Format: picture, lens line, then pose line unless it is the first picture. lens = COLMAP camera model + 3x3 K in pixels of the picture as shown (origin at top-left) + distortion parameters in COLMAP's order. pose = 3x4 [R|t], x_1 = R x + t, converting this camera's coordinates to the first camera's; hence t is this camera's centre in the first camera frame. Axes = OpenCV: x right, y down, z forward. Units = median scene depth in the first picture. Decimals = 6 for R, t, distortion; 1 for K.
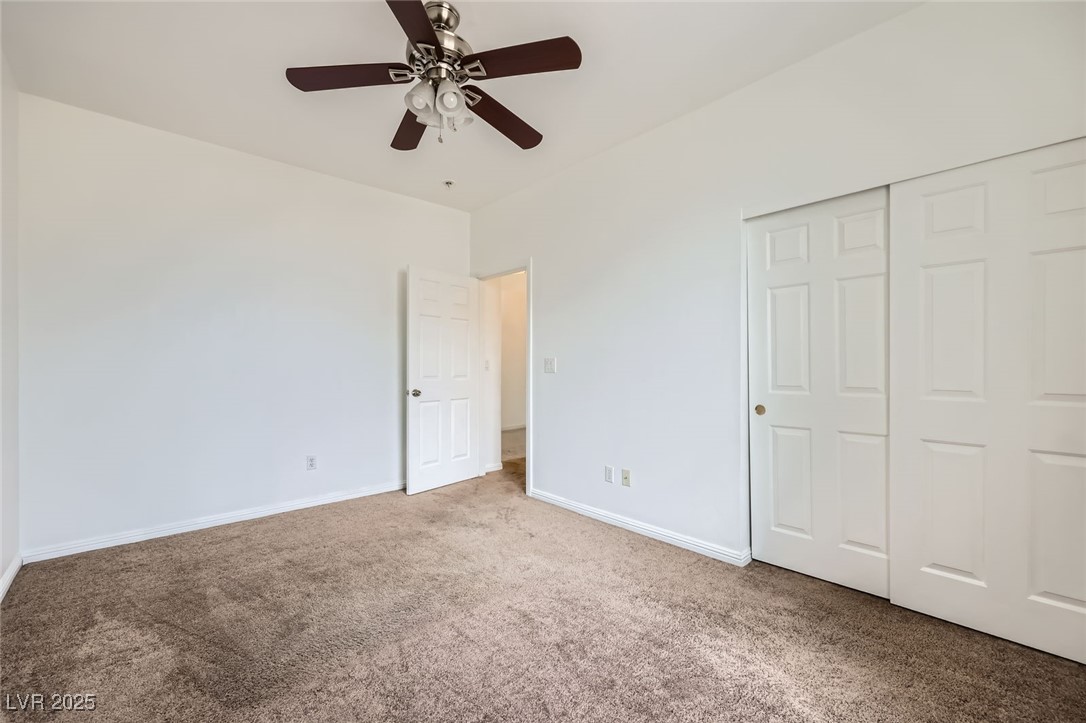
lens RADIAL K [[444.6, 0, 567.3], [0, 444.6, 371.4], [0, 0, 1]] dist [-0.005923, 0.000438]
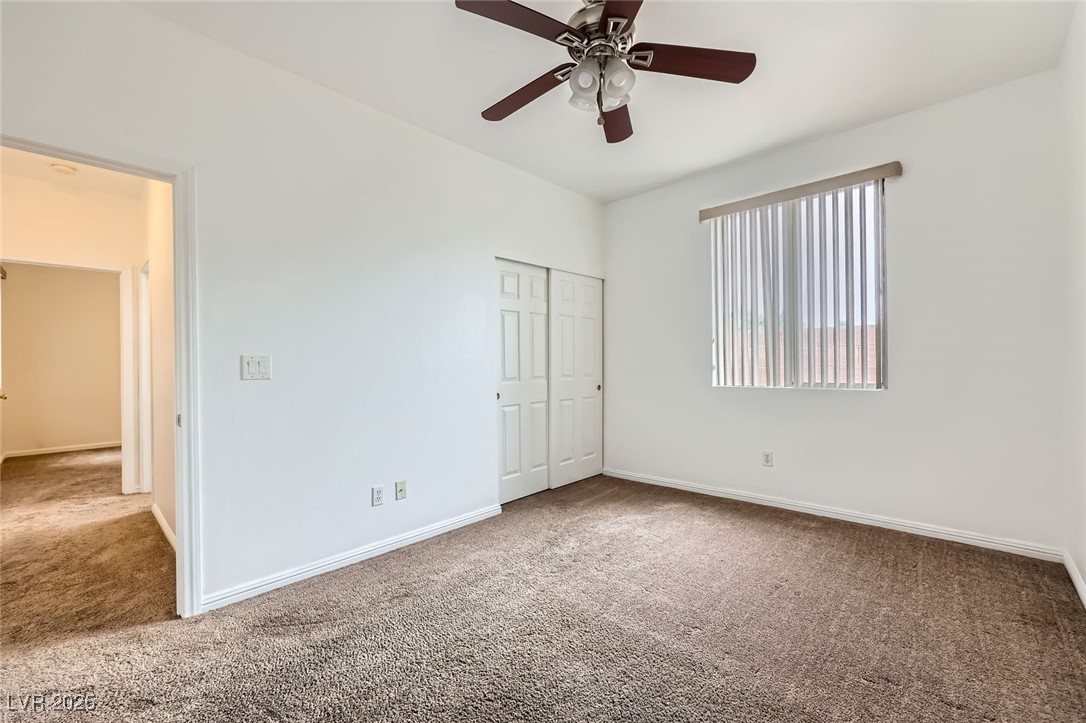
lens RADIAL K [[444.6, 0, 546.0], [0, 444.6, 363.2], [0, 0, 1]] dist [-0.005923, 0.000438]
pose [[-0.054411, -0.000389, 0.998519, -0.971843], [0.022727, 0.999740, 0.001628, -0.015184], [-0.998260, 0.022782, -0.054388, 0.931586]]
